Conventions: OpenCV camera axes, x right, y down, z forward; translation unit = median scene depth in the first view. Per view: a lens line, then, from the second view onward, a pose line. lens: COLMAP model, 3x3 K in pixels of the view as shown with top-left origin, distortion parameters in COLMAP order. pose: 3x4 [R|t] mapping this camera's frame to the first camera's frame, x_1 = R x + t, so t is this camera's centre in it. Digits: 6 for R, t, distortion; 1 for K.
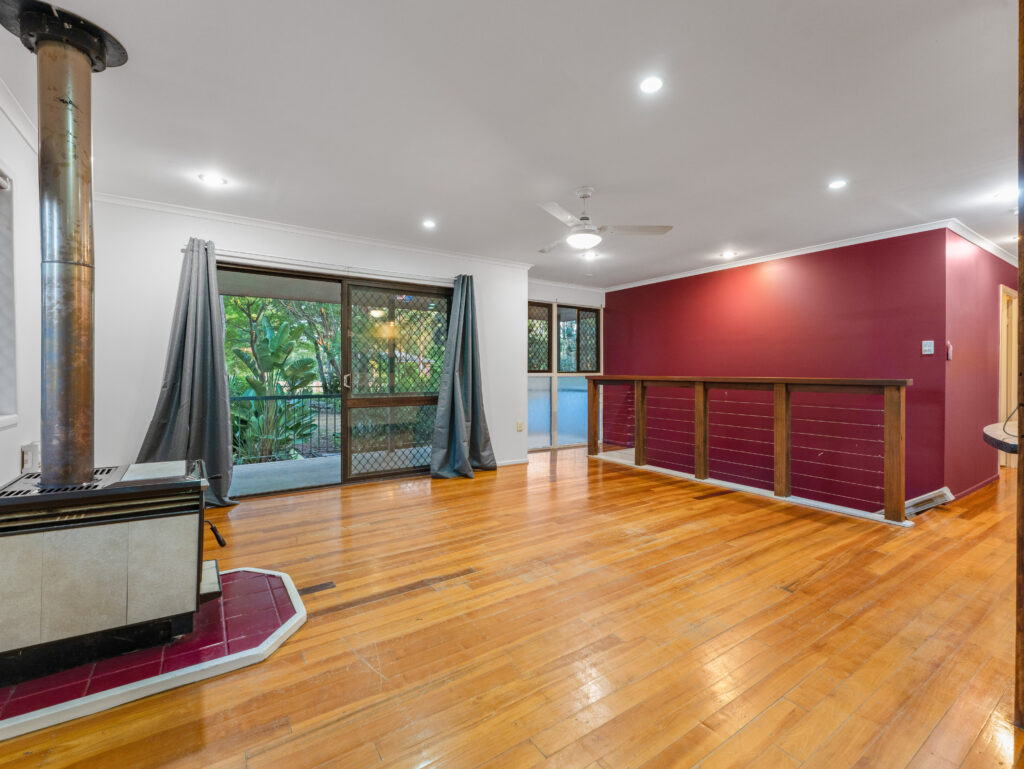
lens RADIAL K [[463.3, 0, 521.6], [0, 463.3, 380.5], [0, 0, 1]] dist [0.001502, 0.000924]
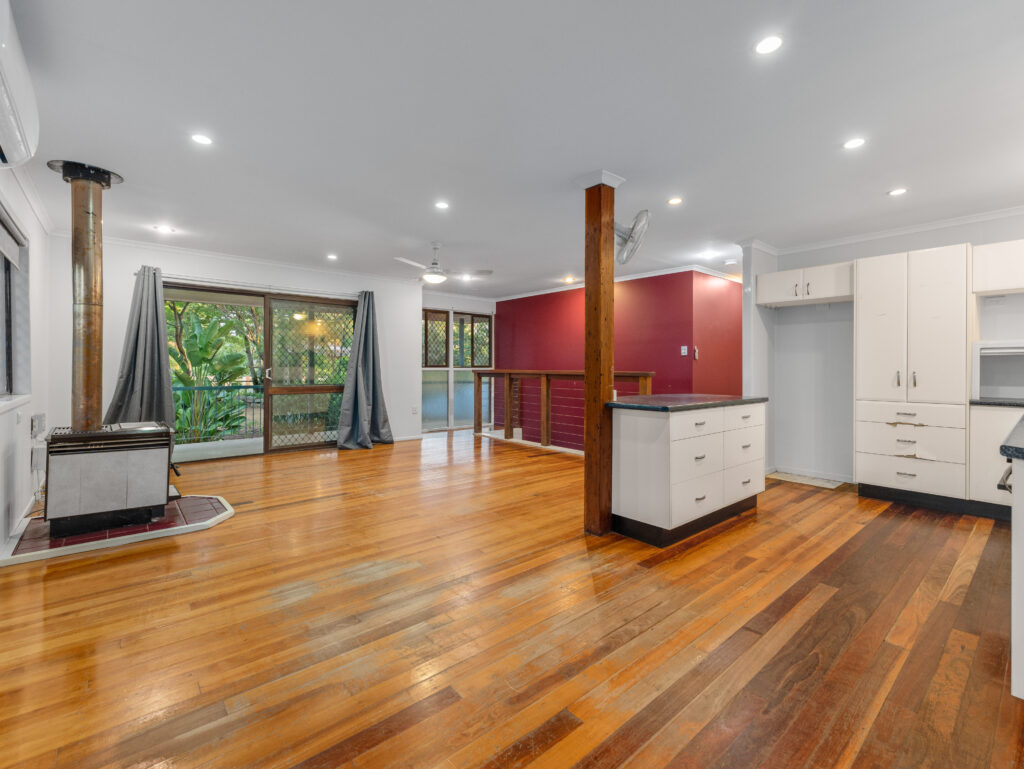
lens RADIAL K [[463.3, 0, 519.4], [0, 463.3, 370.8], [0, 0, 1]] dist [0.001502, 0.000924]
pose [[0.993439, 0.000650, 0.114364, 0.190268], [0.000445, 0.999954, -0.009553, 0.006547], [-0.114365, 0.009541, 0.993393, -0.406076]]
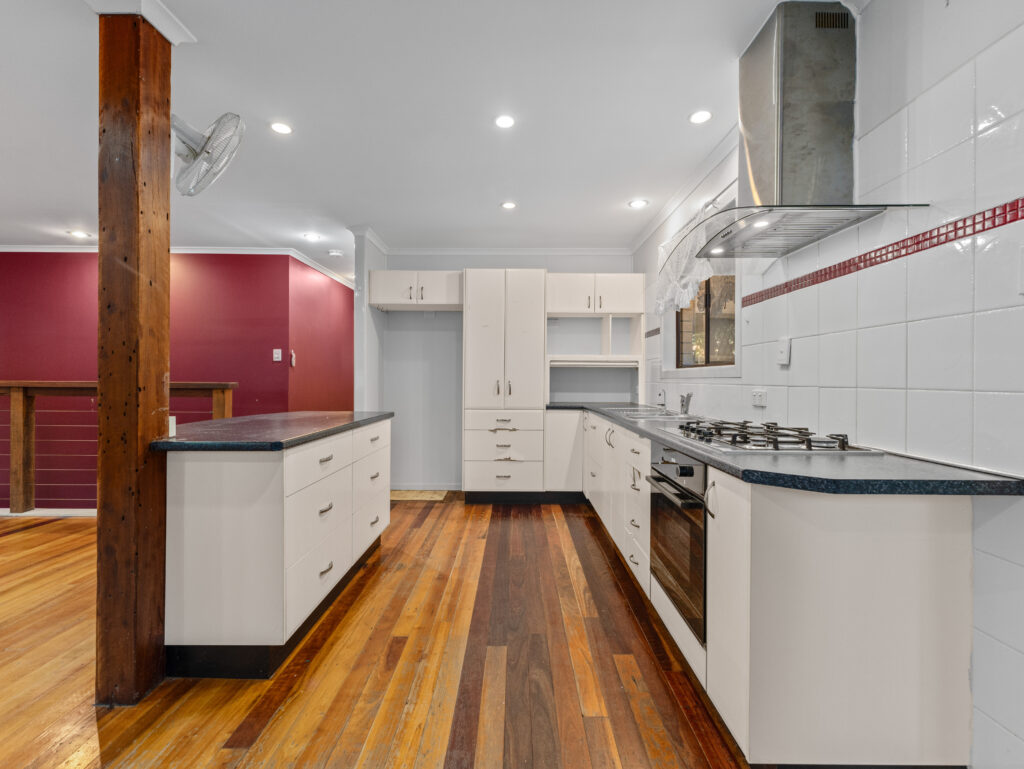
lens RADIAL K [[463.3, 0, 515.6], [0, 463.3, 377.5], [0, 0, 1]] dist [0.001502, 0.000924]
pose [[0.573147, 0.002903, 0.819447, 0.269536], [0.010458, 0.999886, -0.010857, 0.003740], [-0.819386, 0.014793, 0.573051, -0.156433]]
